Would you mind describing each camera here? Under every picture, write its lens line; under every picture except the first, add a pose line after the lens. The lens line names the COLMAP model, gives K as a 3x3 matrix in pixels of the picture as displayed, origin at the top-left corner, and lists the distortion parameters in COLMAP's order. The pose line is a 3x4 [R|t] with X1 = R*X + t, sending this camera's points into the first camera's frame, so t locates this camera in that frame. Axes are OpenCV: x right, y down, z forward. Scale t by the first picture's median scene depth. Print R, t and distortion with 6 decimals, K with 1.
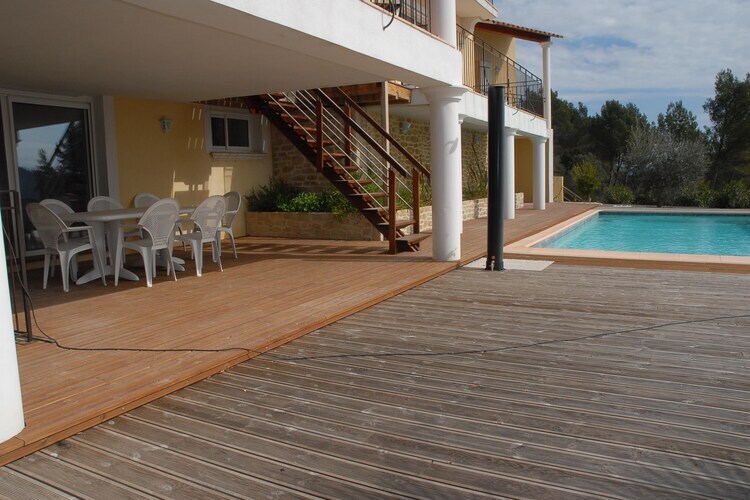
lens RADIAL K [[586.5, 0, 375.0], [0, 586.5, 250.0], [0, 0, 1]] dist [-0.176844, 0.173444]
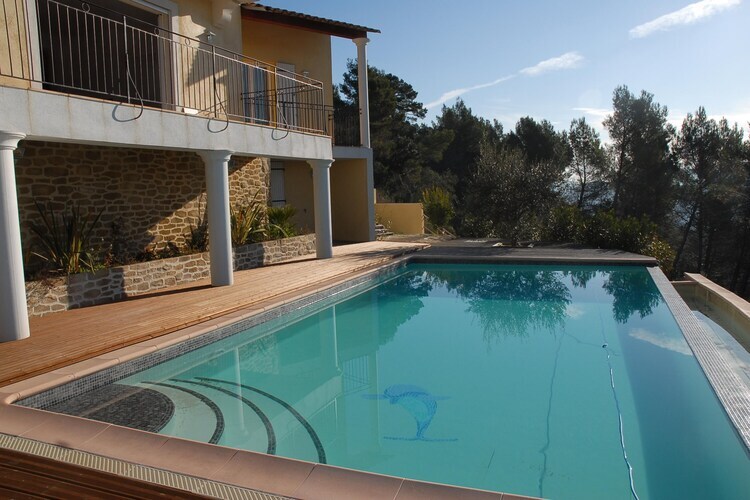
lens RADIAL K [[586.5, 0, 375.0], [0, 586.5, 250.0], [0, 0, 1]] dist [-0.176844, 0.173444]
pose [[0.994035, -0.015712, 0.107925, 0.096702], [0.018958, 0.999396, -0.029119, -0.020879], [-0.107403, 0.030992, 0.993732, 0.091927]]
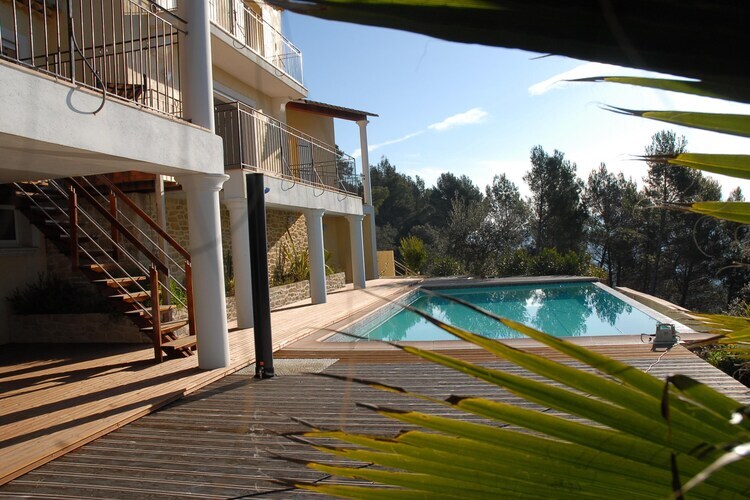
lens RADIAL K [[586.5, 0, 375.0], [0, 586.5, 250.0], [0, 0, 1]] dist [-0.176844, 0.173444]
pose [[0.967198, -0.036545, 0.251382, 0.022802], [0.068007, 0.990726, -0.117630, -0.006306], [-0.244752, 0.130867, 0.960713, 0.013277]]
